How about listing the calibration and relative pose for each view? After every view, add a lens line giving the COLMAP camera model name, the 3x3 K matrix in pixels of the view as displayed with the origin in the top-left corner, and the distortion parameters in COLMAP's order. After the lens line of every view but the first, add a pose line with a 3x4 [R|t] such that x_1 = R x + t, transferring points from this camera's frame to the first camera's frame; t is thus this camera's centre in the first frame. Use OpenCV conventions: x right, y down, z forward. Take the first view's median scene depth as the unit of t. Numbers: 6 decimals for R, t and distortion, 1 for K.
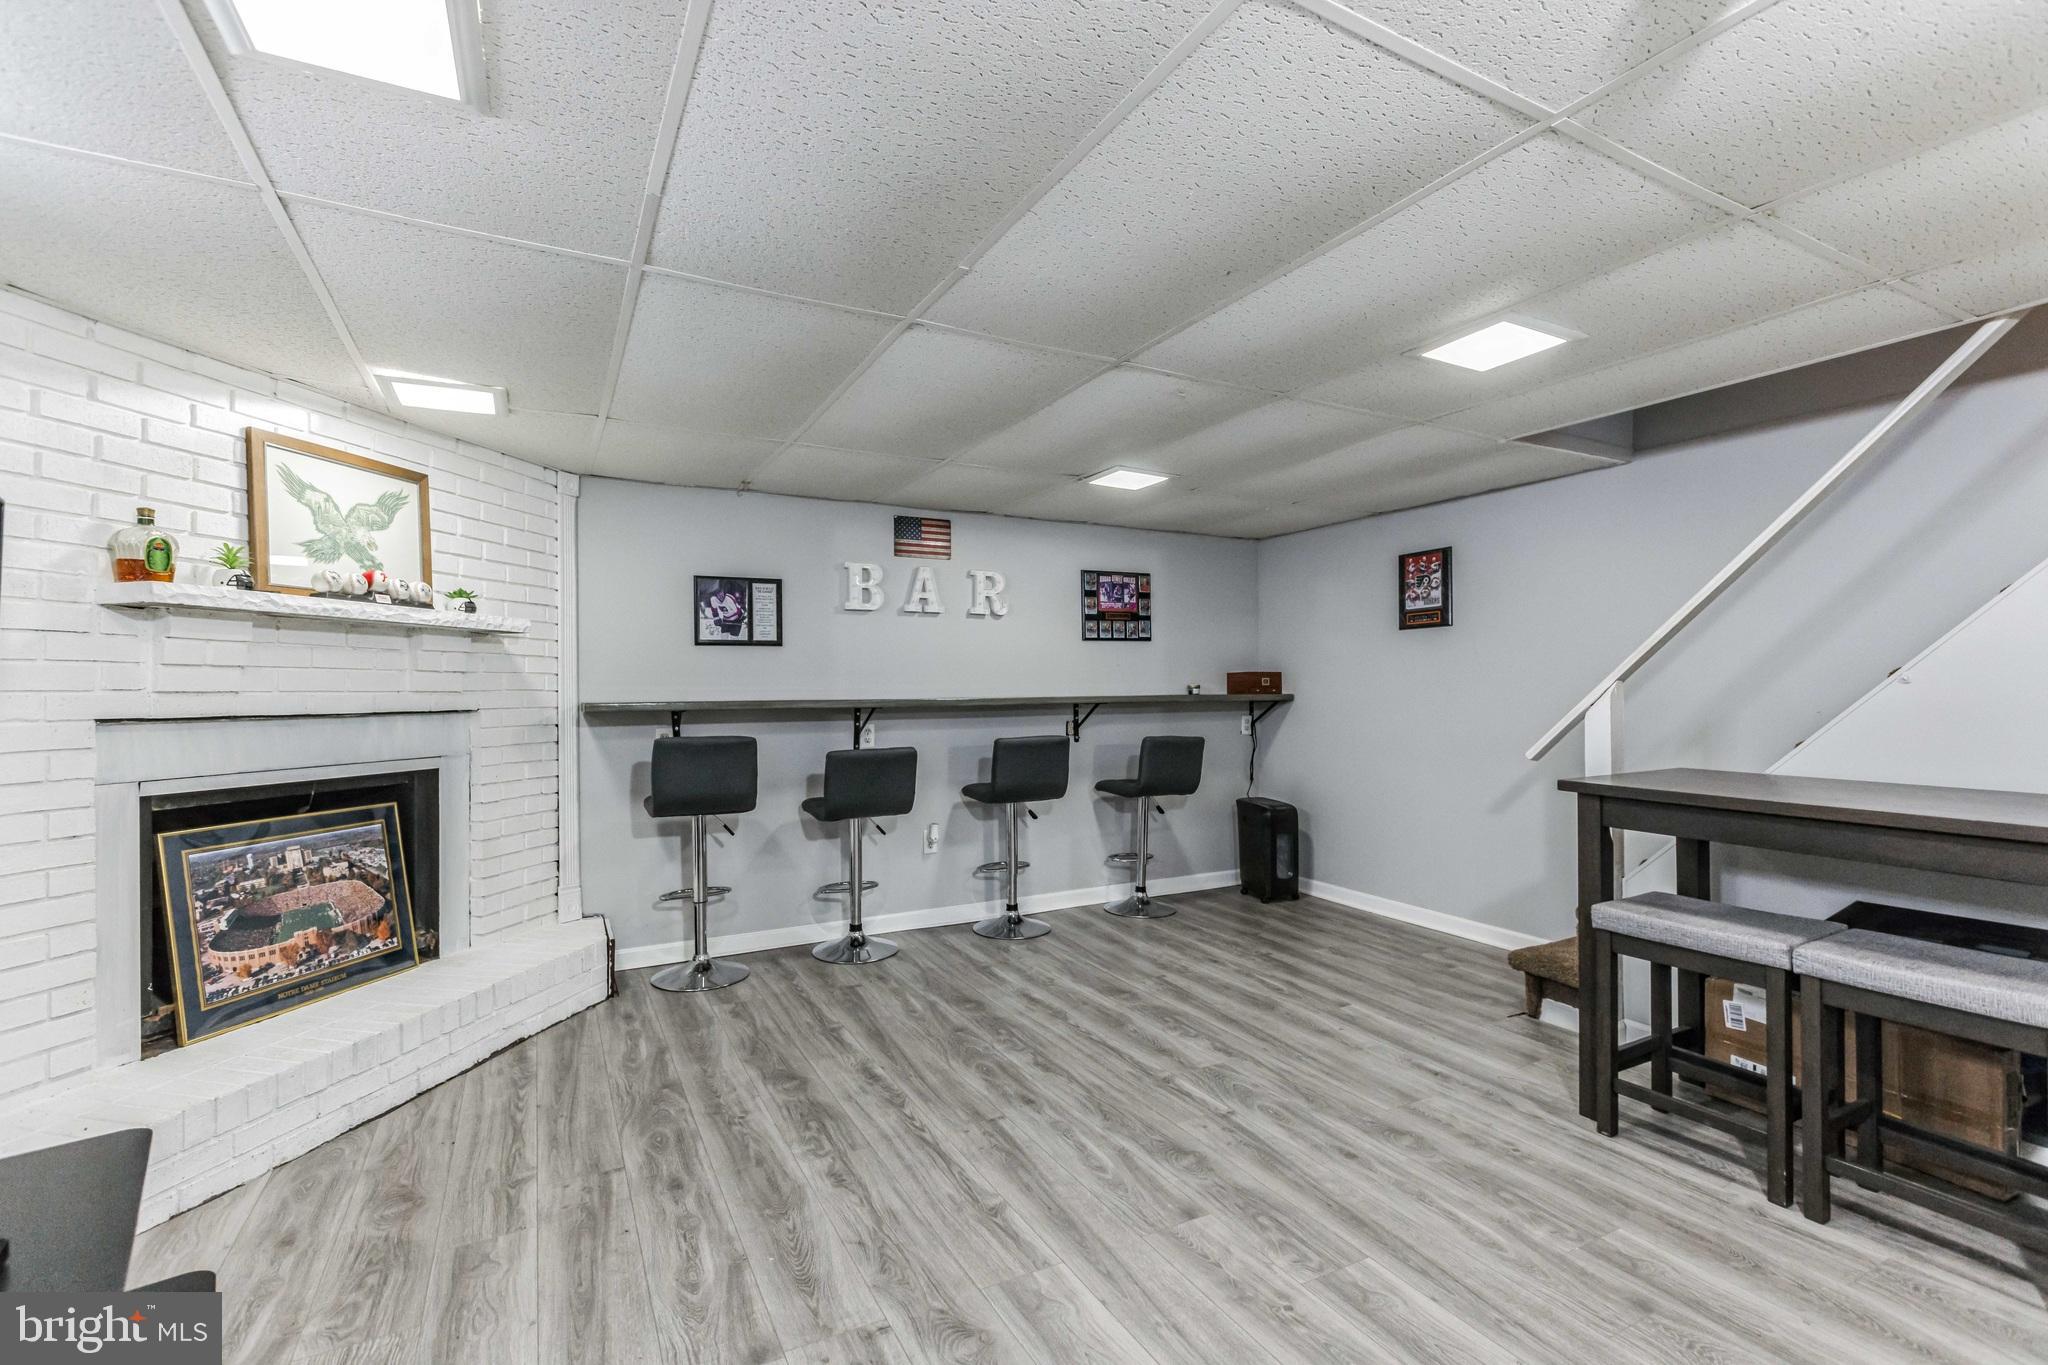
lens RADIAL K [[940.0, 0, 1026.3], [0, 940.0, 694.4], [0, 0, 1]] dist [-0.000783, 0.000307]
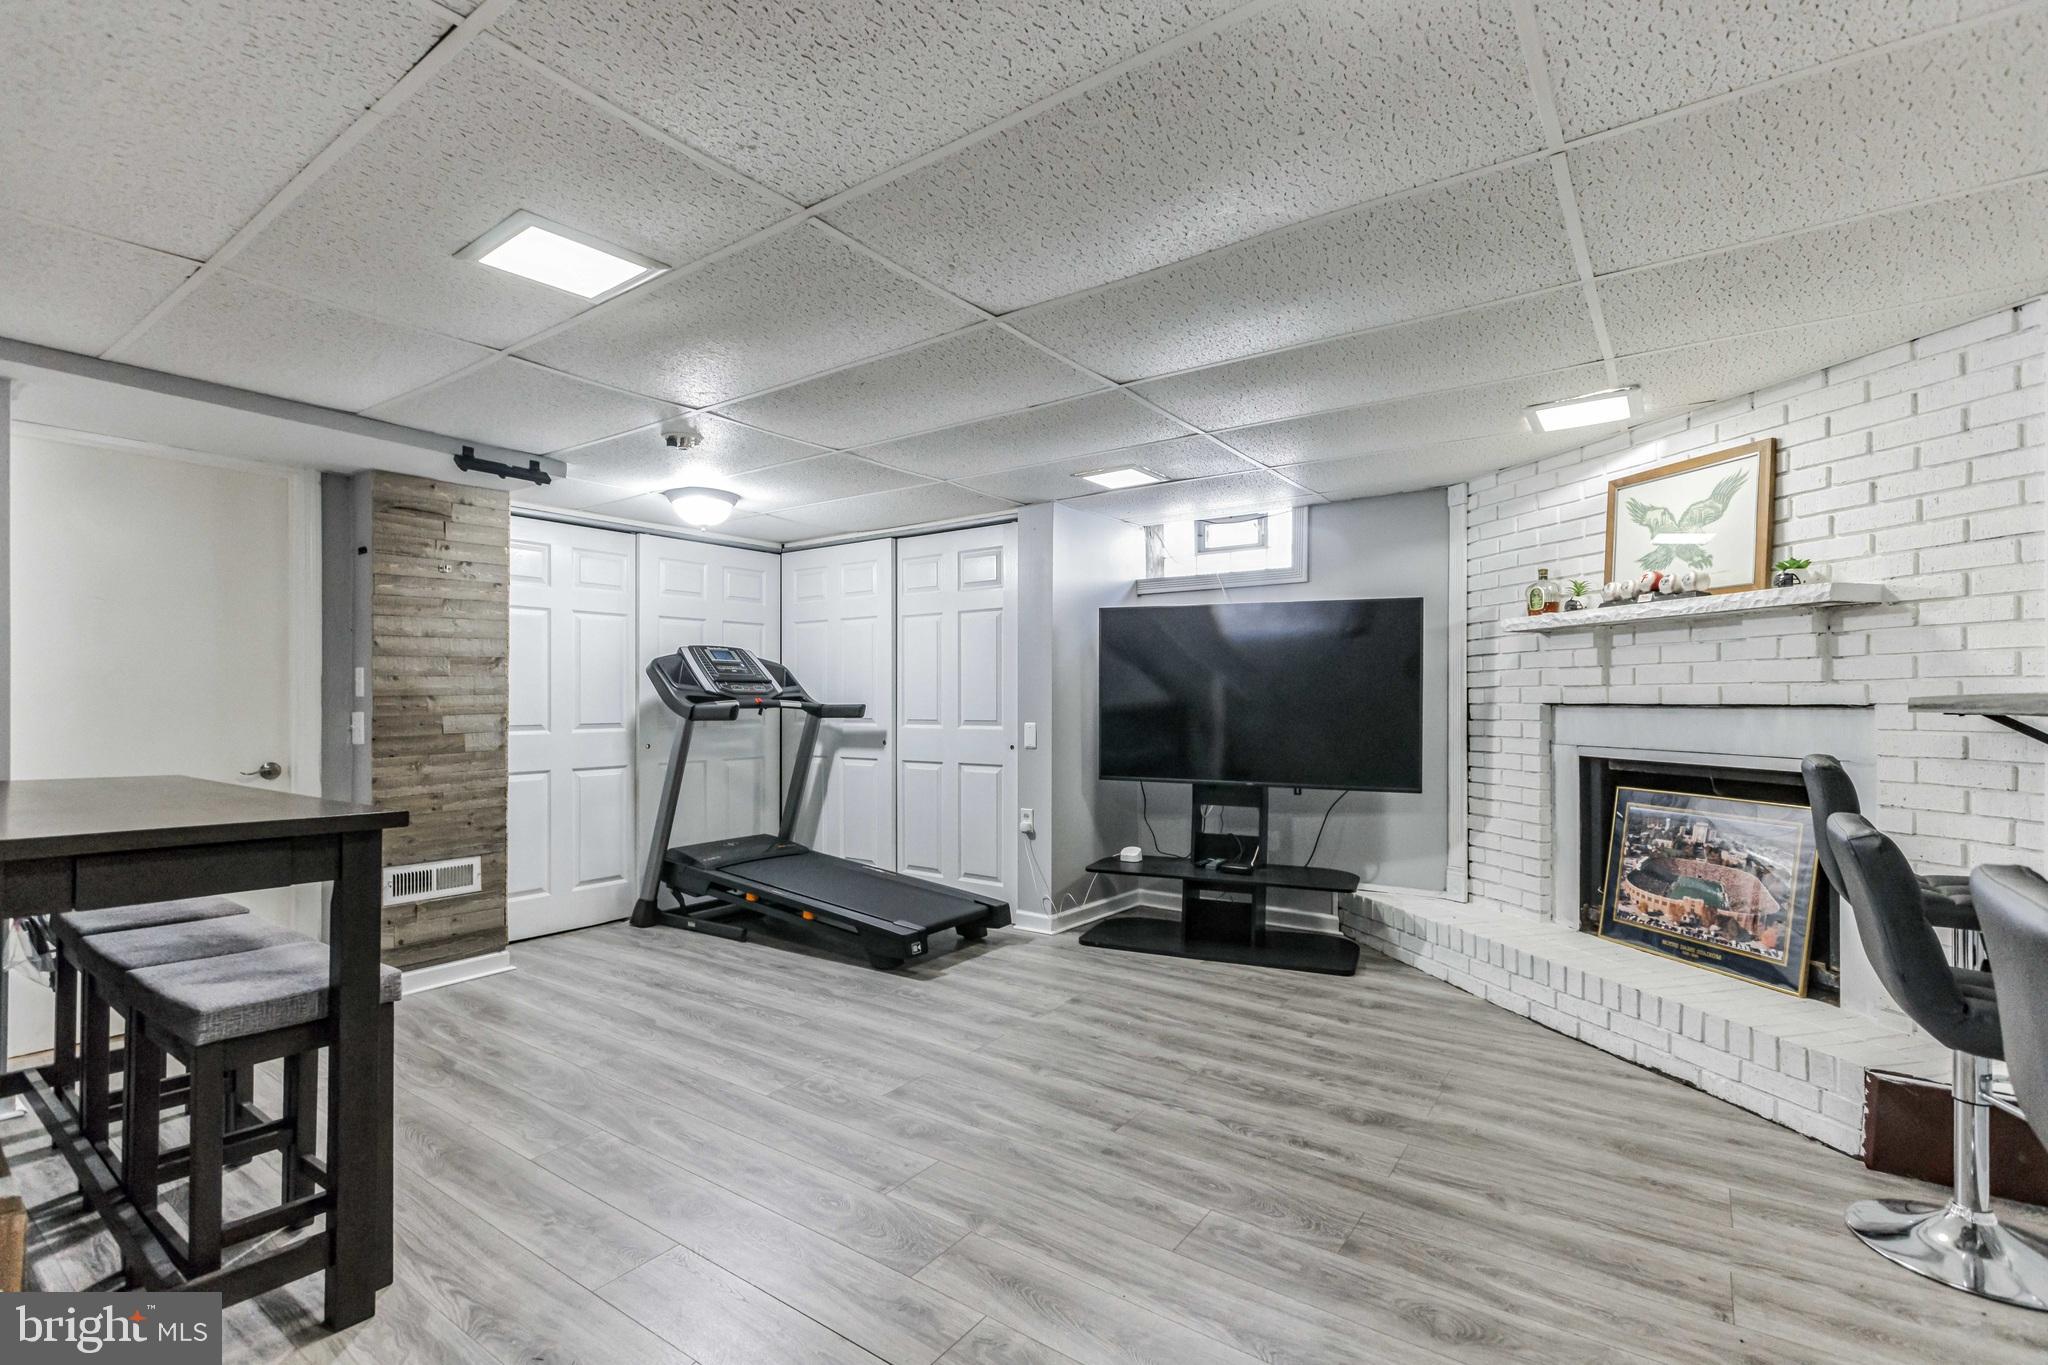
lens RADIAL K [[940.0, 0, 1026.3], [0, 940.0, 694.4], [0, 0, 1]] dist [-0.000783, 0.000307]
pose [[-0.901324, 0.001812, -0.433141, 0.448804], [0.002281, 0.999997, -0.000563, 0.008911], [0.433139, -0.001495, -0.901326, 1.754861]]
